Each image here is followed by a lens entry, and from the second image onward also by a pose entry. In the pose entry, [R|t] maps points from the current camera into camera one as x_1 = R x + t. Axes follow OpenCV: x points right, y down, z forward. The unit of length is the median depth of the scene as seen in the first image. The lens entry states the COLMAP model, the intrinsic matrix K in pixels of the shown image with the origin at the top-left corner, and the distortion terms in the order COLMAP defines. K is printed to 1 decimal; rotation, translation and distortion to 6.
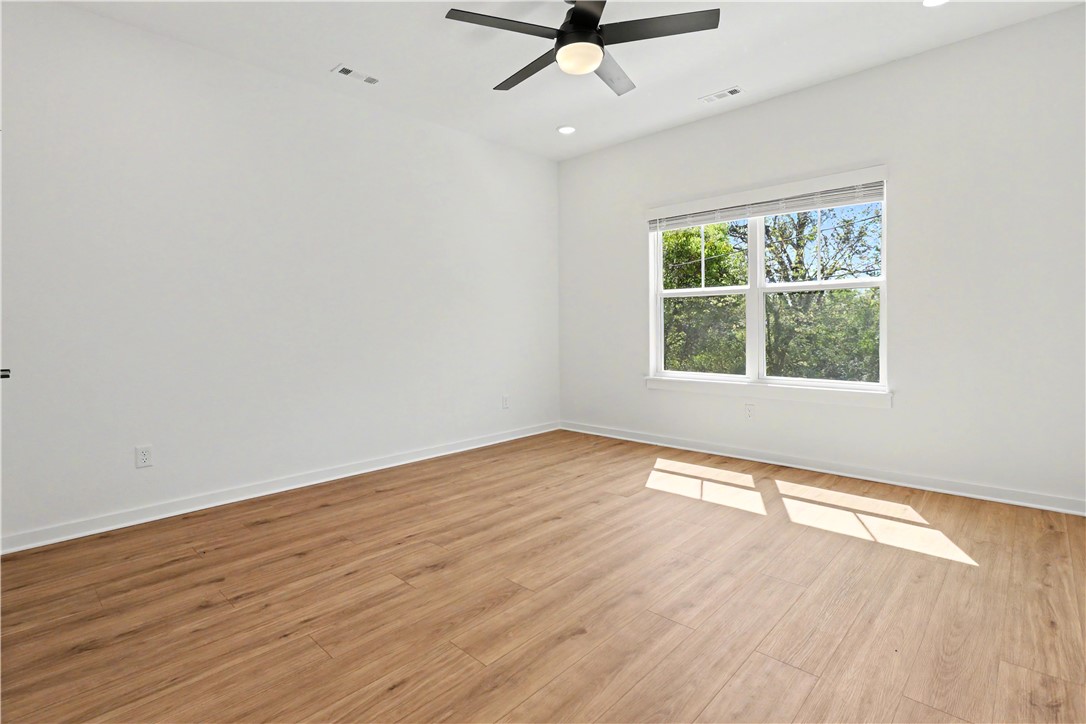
lens RADIAL K [[523.0, 0, 536.0], [0, 523.0, 311.5], [0, 0, 1]] dist [0.001547, 0.000065]
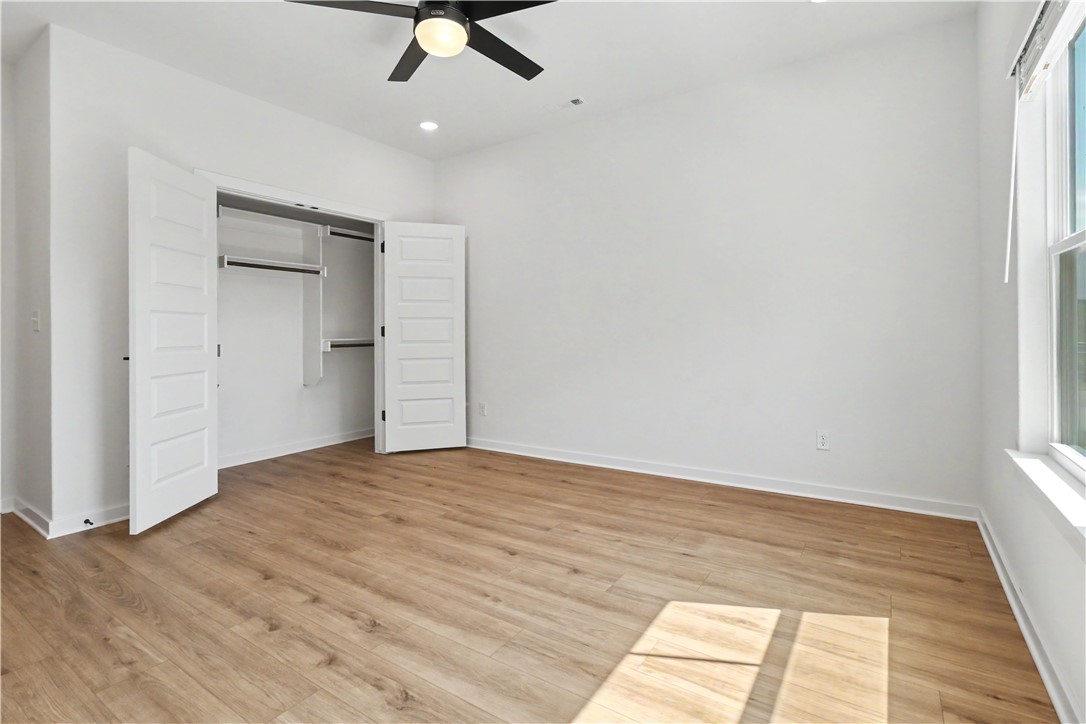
lens RADIAL K [[519.1, 0, 542.6], [0, 519.1, 348.6], [0, 0, 1]] dist [-0.003058, -0.000263]
pose [[0.176830, 0.040887, -0.983392, 0.963408], [0.037911, 0.998112, 0.048316, 0.016205], [0.983511, -0.045825, 0.174946, 0.996084]]
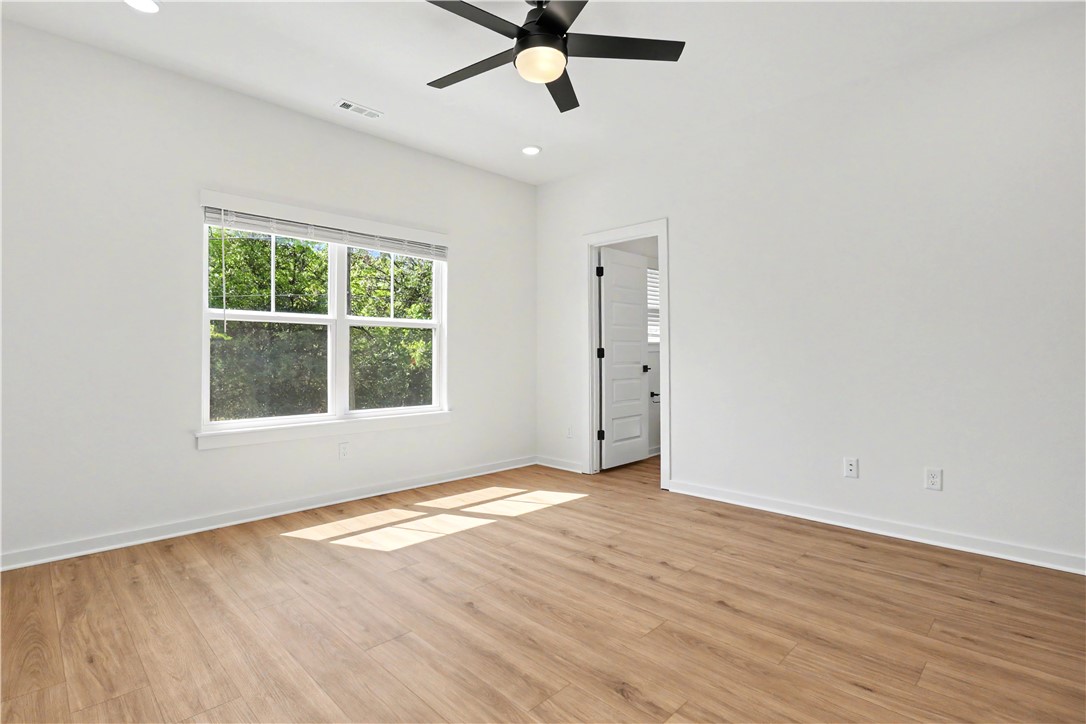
lens RADIAL K [[525.1, 0, 533.9], [0, 525.1, 343.5], [0, 0, 1]] dist [-0.003886, 0.000600]
pose [[0.033059, 0.034696, 0.998851, -0.814837], [-0.026709, 0.999071, -0.033819, 0.033964], [-0.999096, -0.025560, 0.033955, 0.968789]]
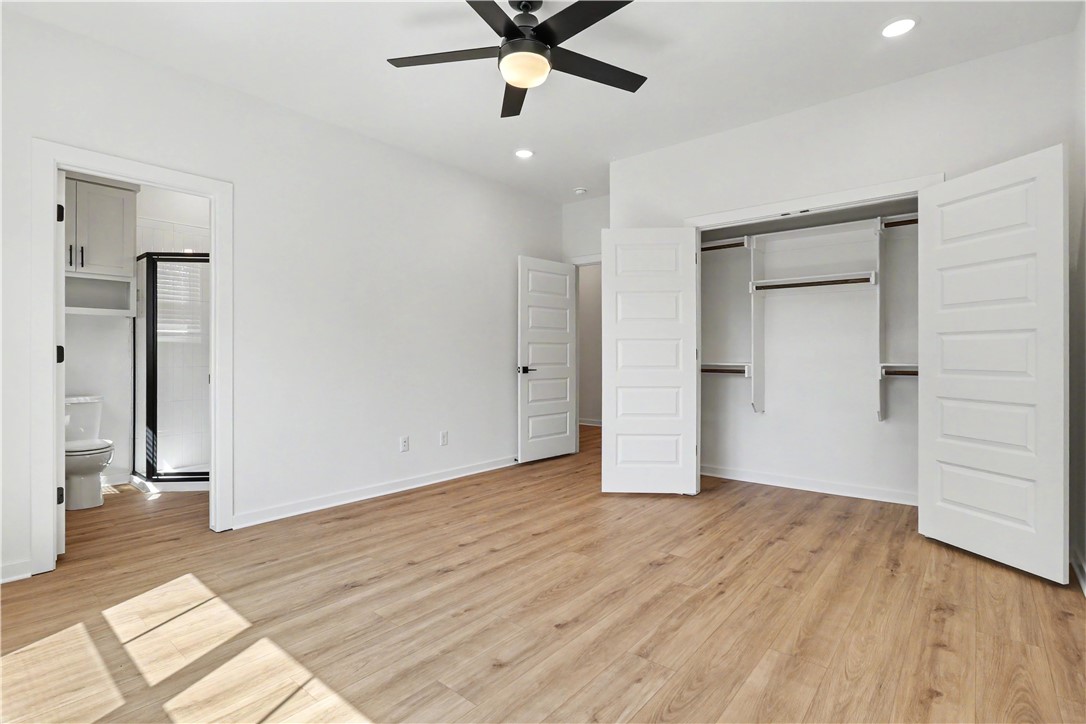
lens RADIAL K [[527.8, 0, 543.0], [0, 527.8, 362.0], [0, 0, 1]] dist [-0.013130, 0.000044]
pose [[-0.997532, 0.013913, -0.068821, 0.118948], [0.015264, 0.999700, -0.019138, 0.050478], [0.068535, -0.020141, -0.997445, 1.880953]]
